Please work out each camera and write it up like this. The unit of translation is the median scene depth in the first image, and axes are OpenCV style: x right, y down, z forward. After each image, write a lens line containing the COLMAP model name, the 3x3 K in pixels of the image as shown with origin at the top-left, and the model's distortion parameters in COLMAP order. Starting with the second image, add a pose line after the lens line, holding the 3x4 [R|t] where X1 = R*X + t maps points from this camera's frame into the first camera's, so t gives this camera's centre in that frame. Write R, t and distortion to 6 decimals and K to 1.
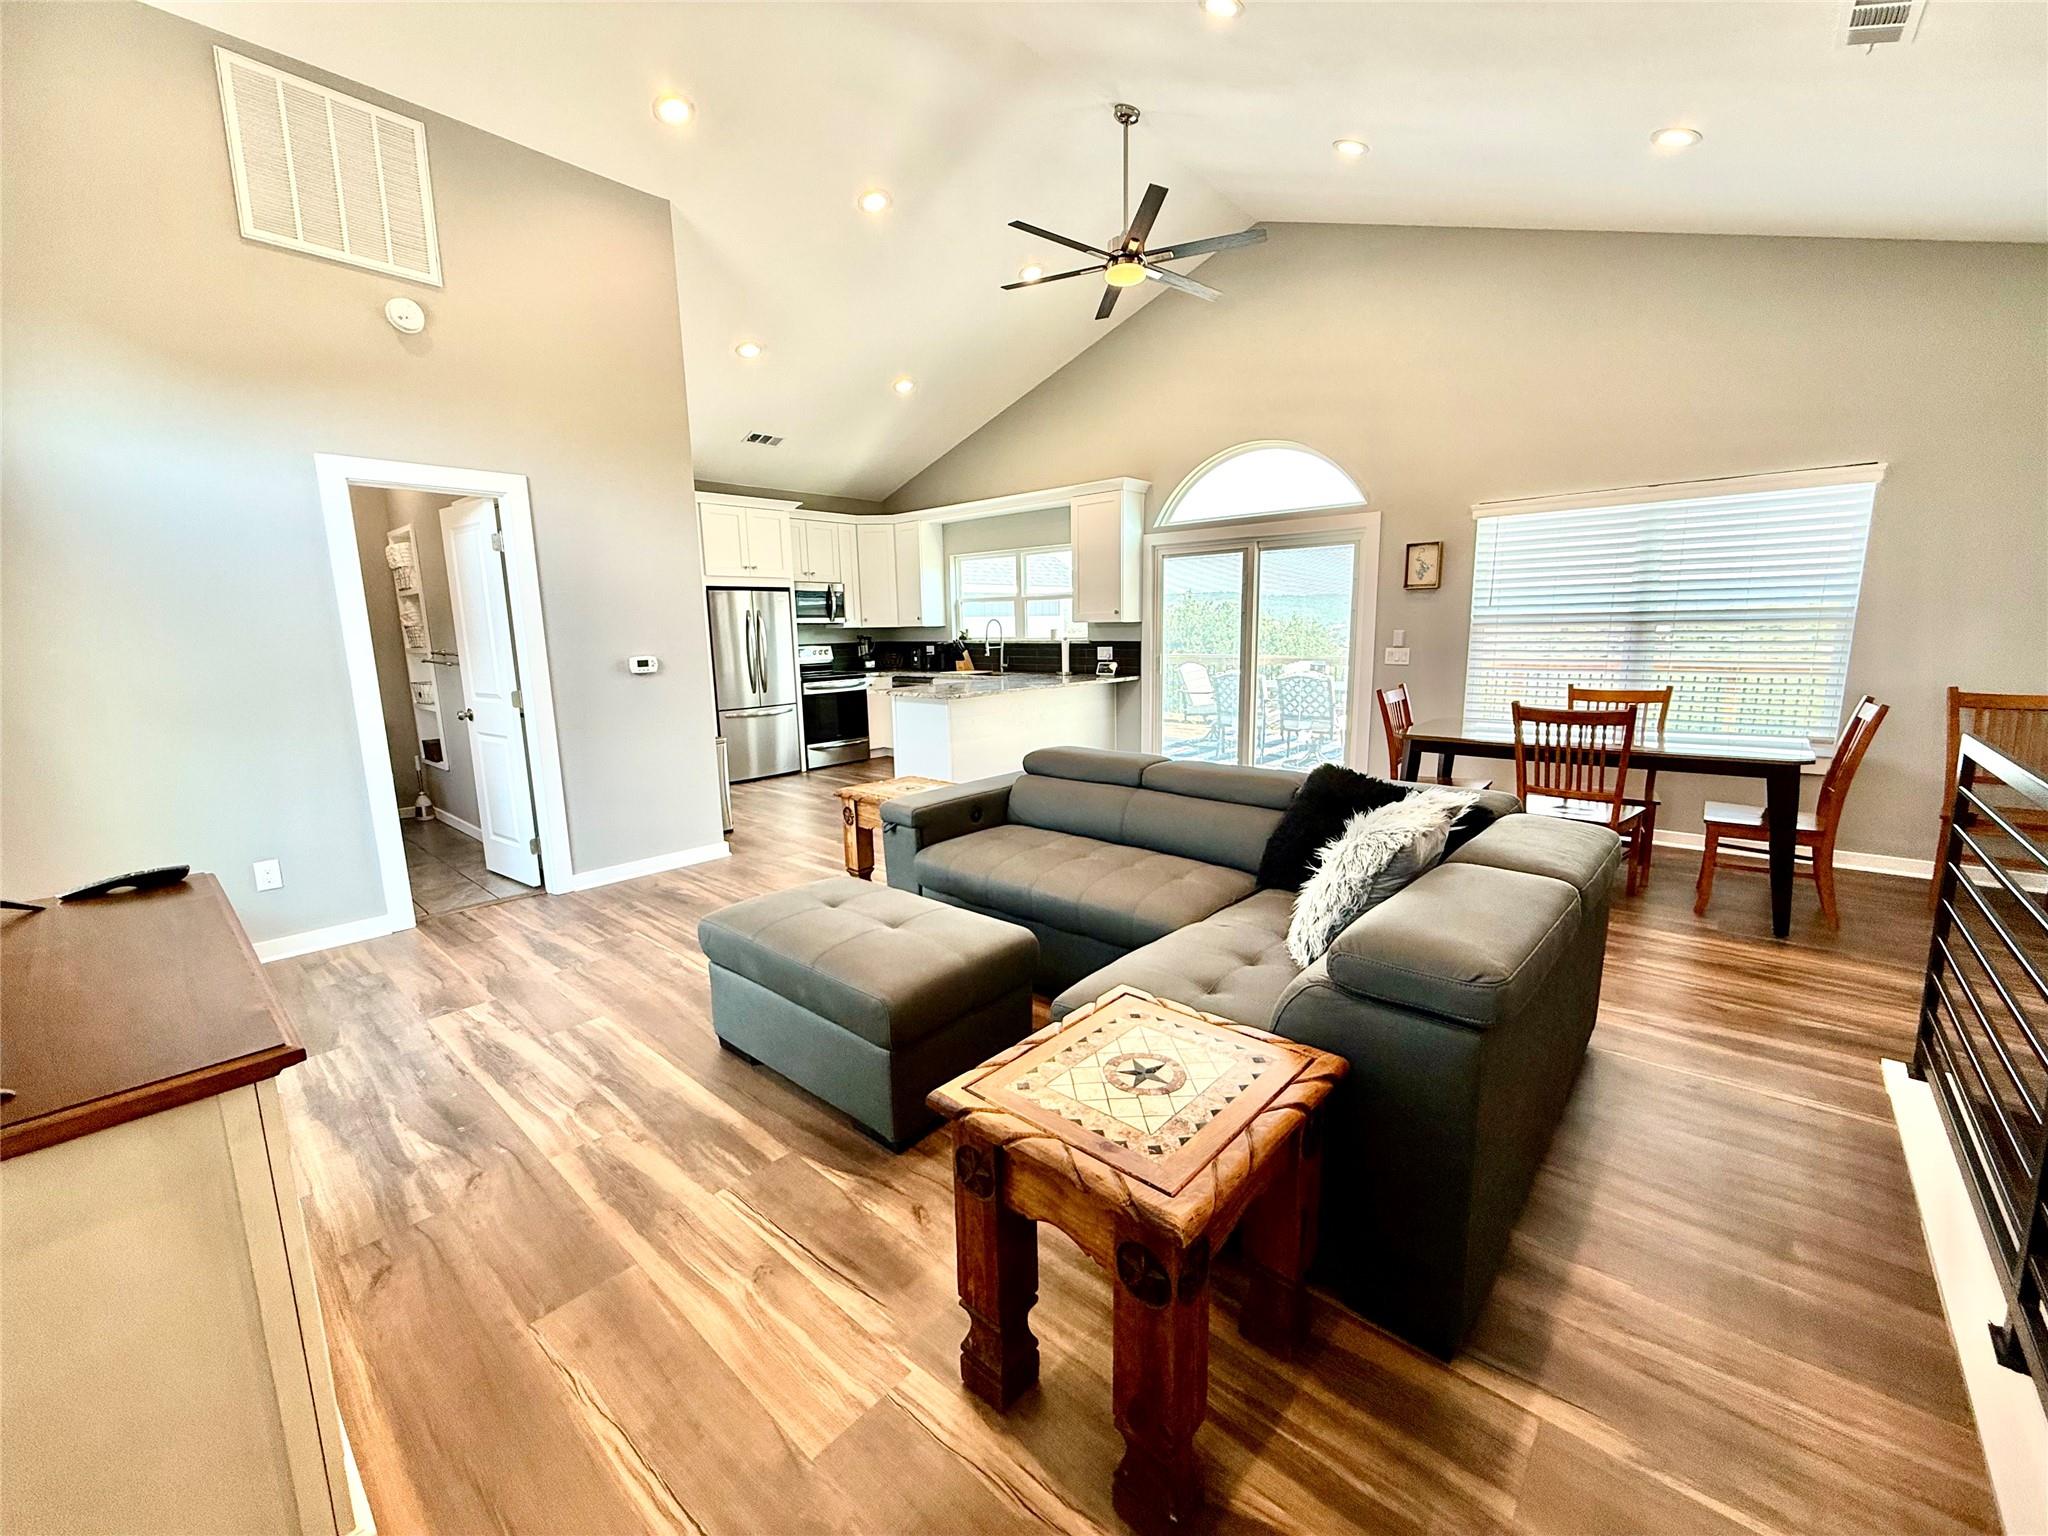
lens RADIAL K [[815.9, 0, 1025.9], [0, 815.9, 763.1], [0, 0, 1]] dist [-0.002664, 0.001230]
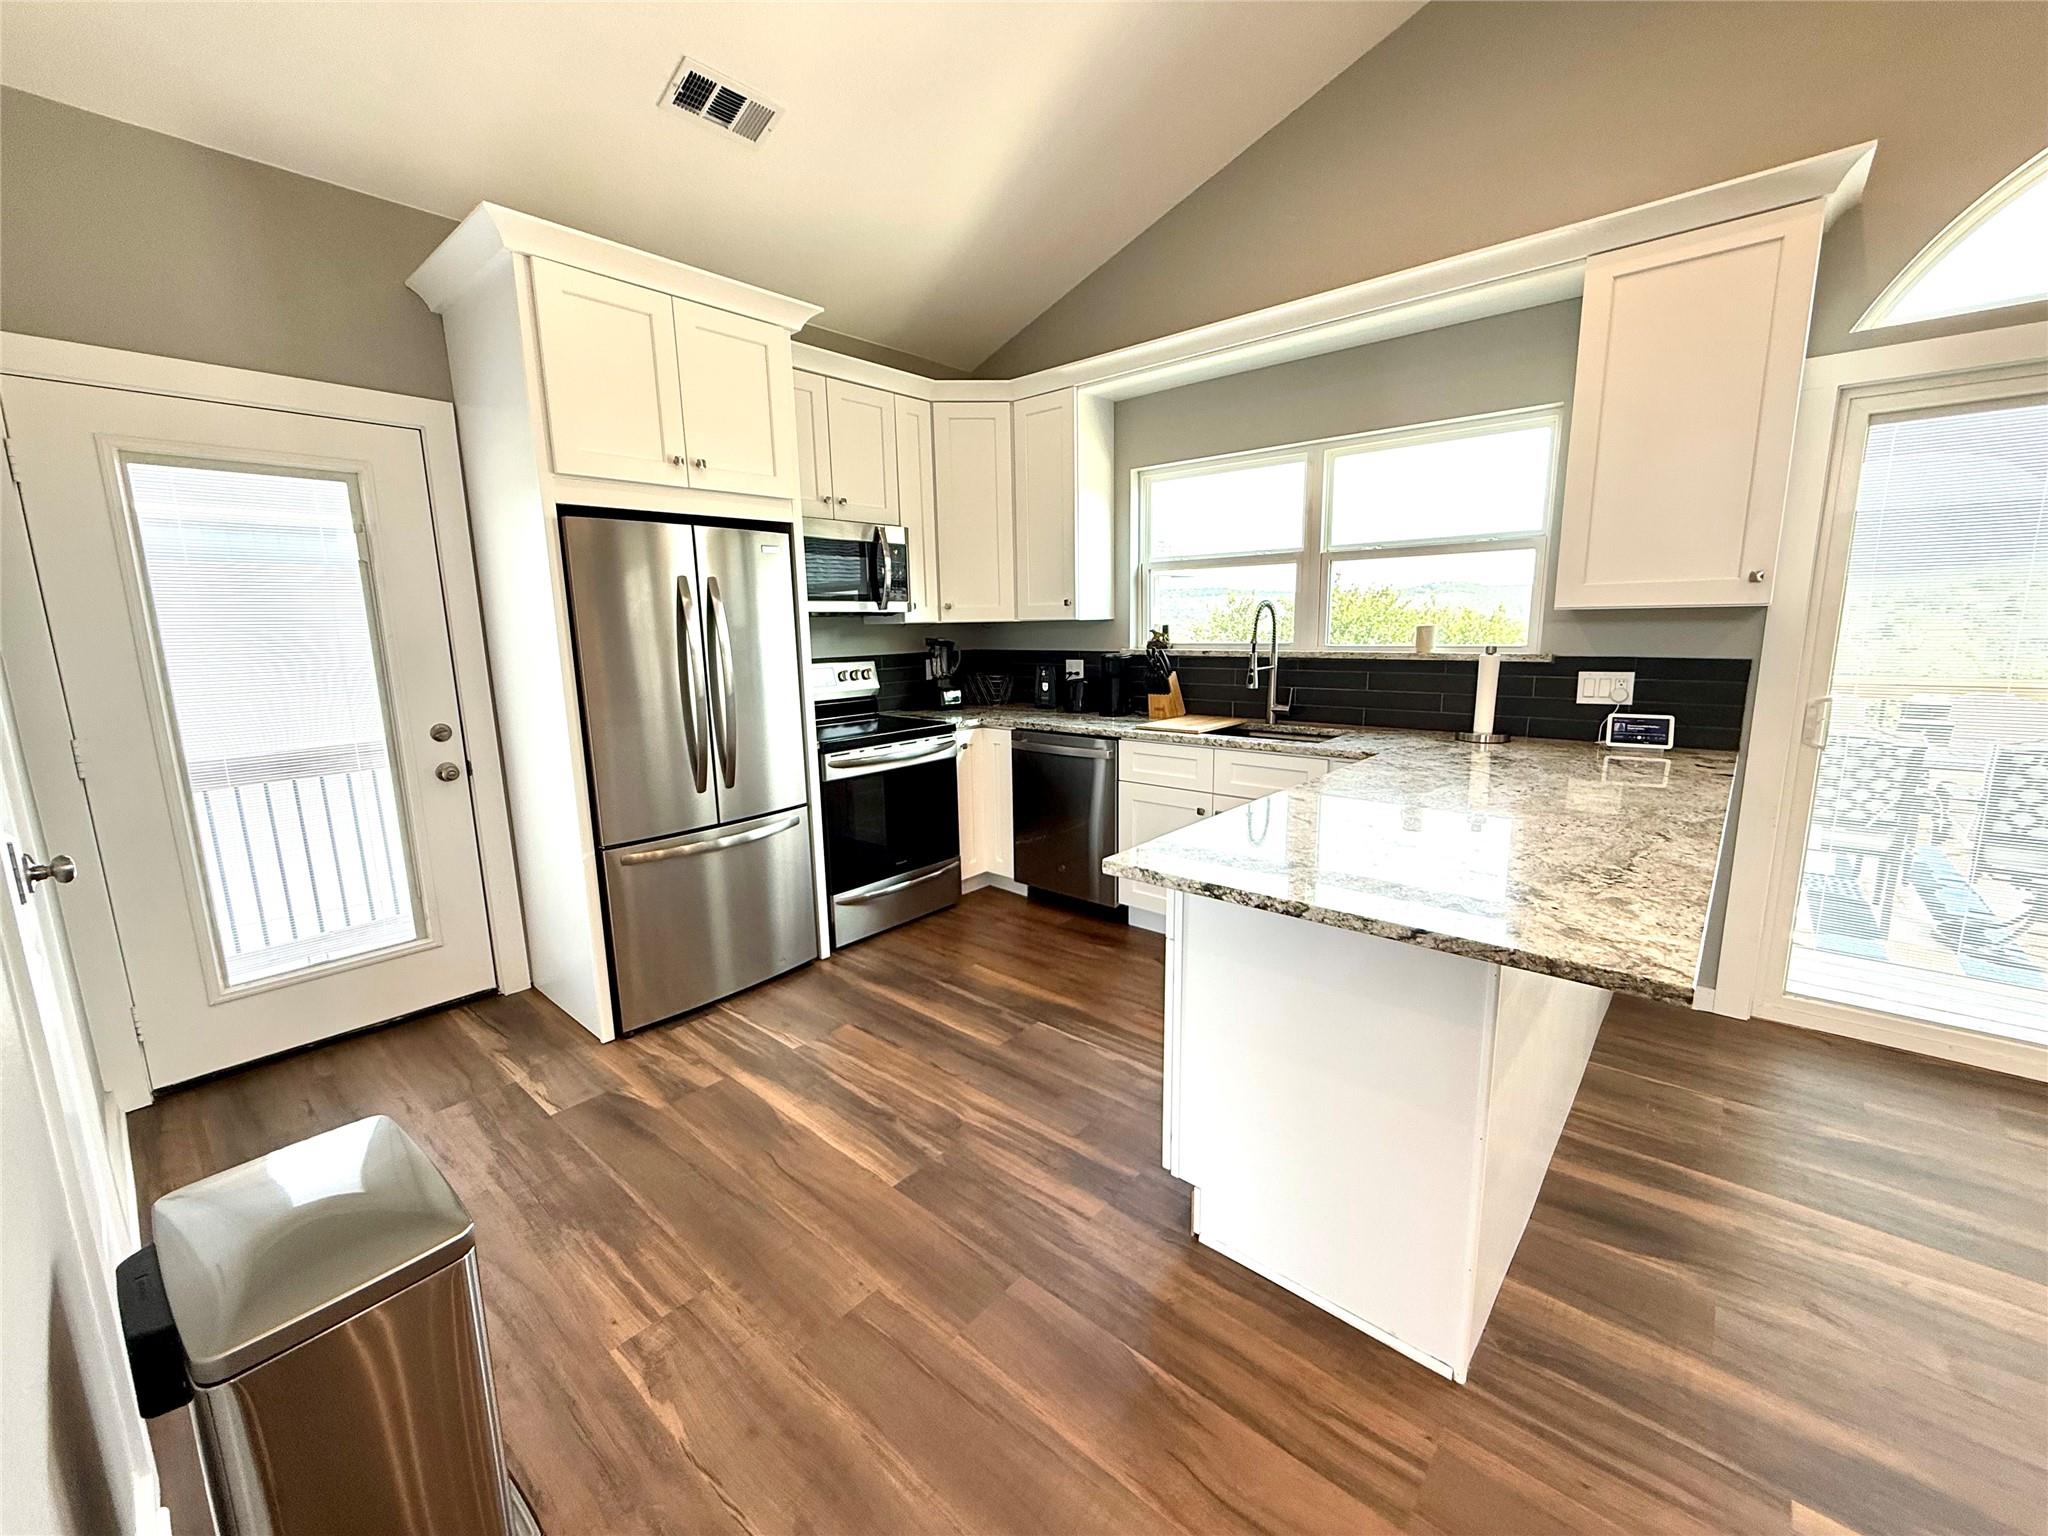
lens RADIAL K [[815.9, 0, 1022.8], [0, 815.9, 763.7], [0, 0, 1]] dist [-0.002664, 0.001230]
pose [[0.999955, -0.001813, 0.009293, -0.183438], [0.001754, 0.999978, 0.006431, -0.100920], [-0.009304, -0.006414, 0.999936, 0.608489]]
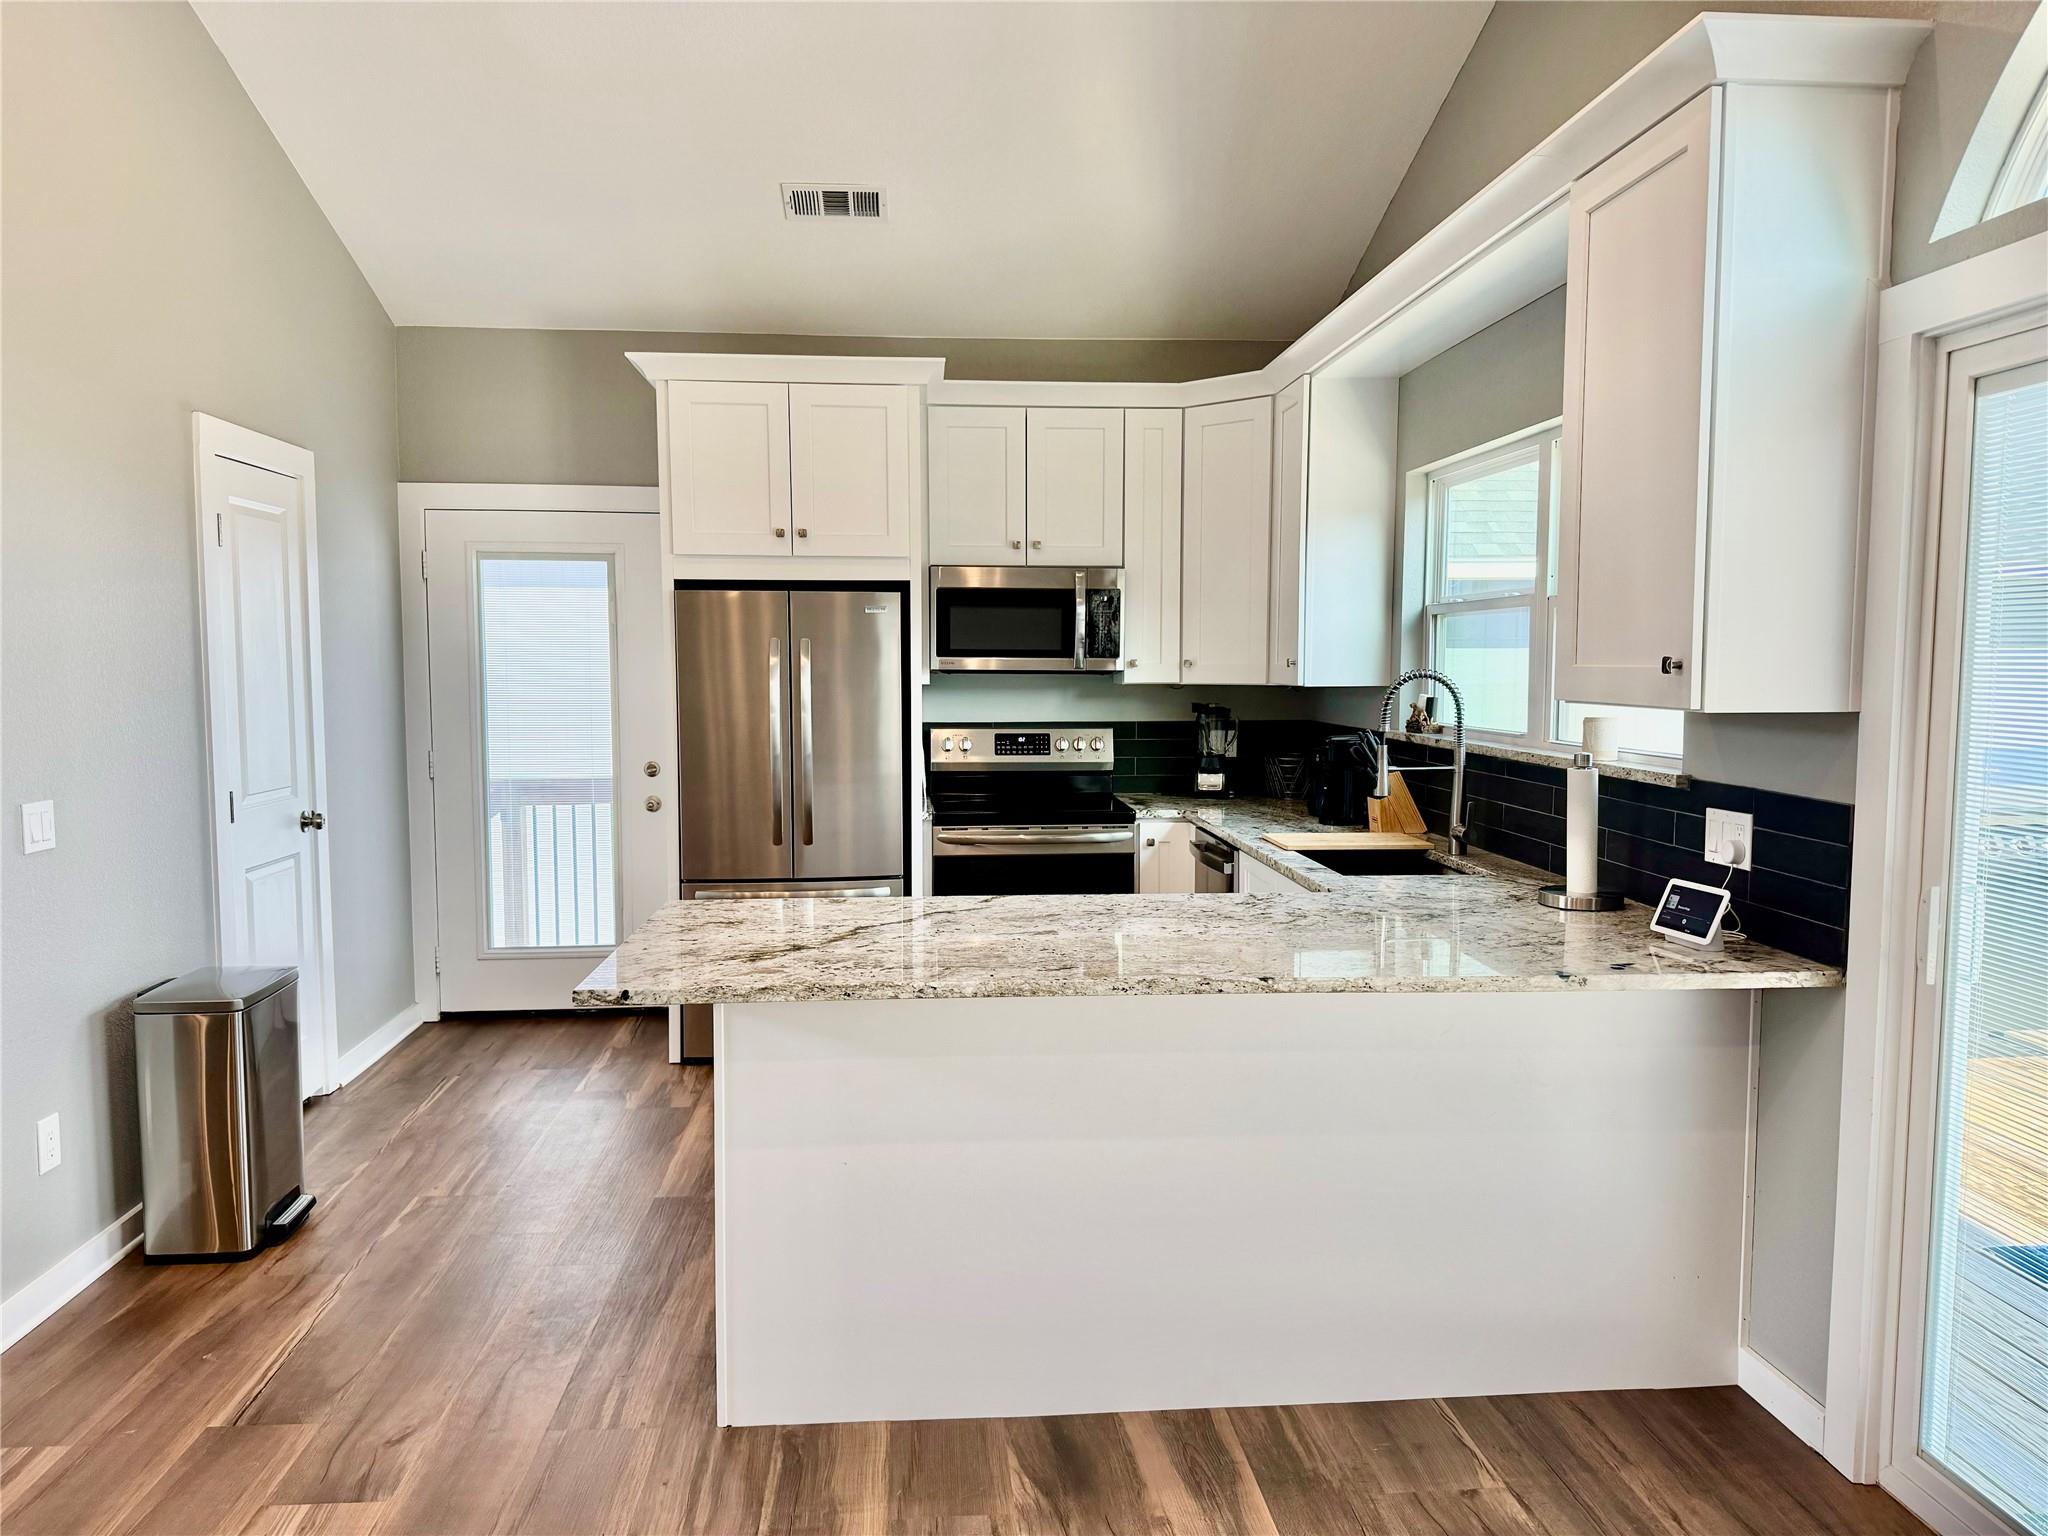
lens RADIAL K [[1440.8, 0, 1019.9], [0, 1440.8, 769.7], [0, 0, 1]] dist [0.038708, -0.055355]
pose [[0.720707, 0.072091, -0.689481, 0.229911], [-0.128442, 0.991244, -0.030615, -0.115105], [0.681238, 0.110623, 0.723656, 0.567693]]
